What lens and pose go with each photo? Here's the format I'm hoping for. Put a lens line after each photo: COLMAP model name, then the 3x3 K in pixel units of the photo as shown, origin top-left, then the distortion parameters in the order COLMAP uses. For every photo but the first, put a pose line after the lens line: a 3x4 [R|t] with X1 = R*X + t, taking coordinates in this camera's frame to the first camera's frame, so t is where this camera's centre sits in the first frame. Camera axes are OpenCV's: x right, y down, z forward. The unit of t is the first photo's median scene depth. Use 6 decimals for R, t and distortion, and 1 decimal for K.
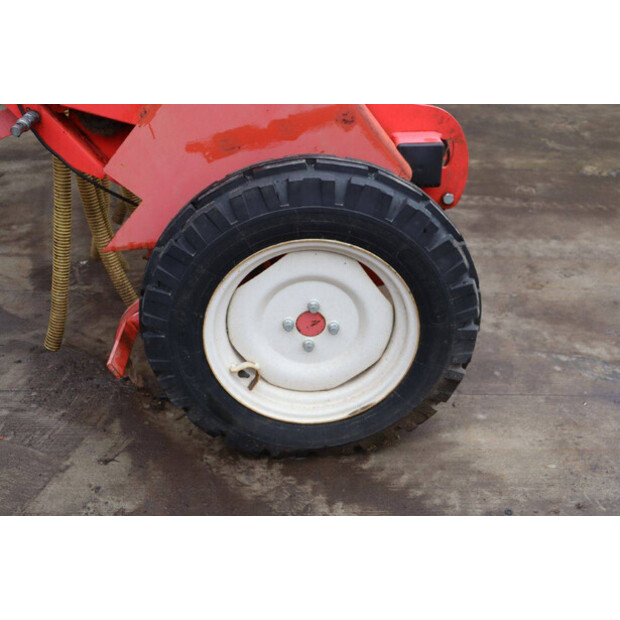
lens RADIAL K [[684.9, 0, 309.5], [0, 684.9, 308.4], [0, 0, 1]] dist [-0.028438, 0.000000]
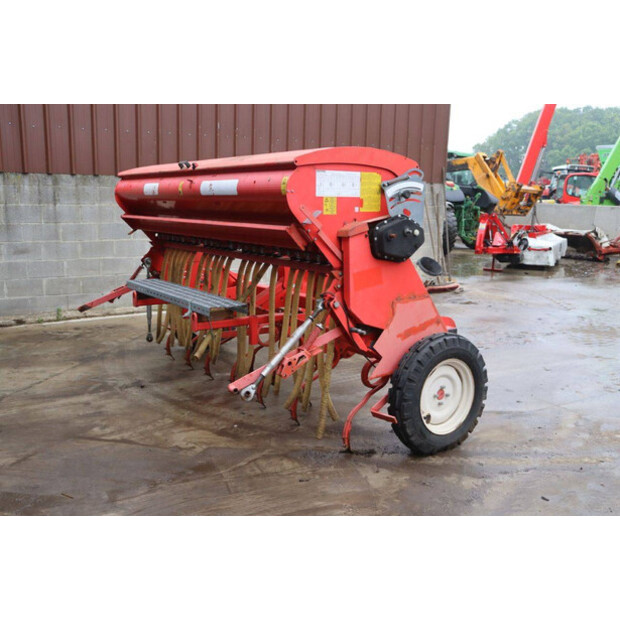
lens RADIAL K [[629.9, 0, 310.3], [0, 629.9, 309.7], [0, 0, 1]] dist [-0.055407, 0.000000]
pose [[0.839382, -0.063710, 0.539796, -1.745610], [0.255587, 0.922727, -0.288532, 0.297648], [-0.479702, 0.380153, 0.790803, -0.848251]]
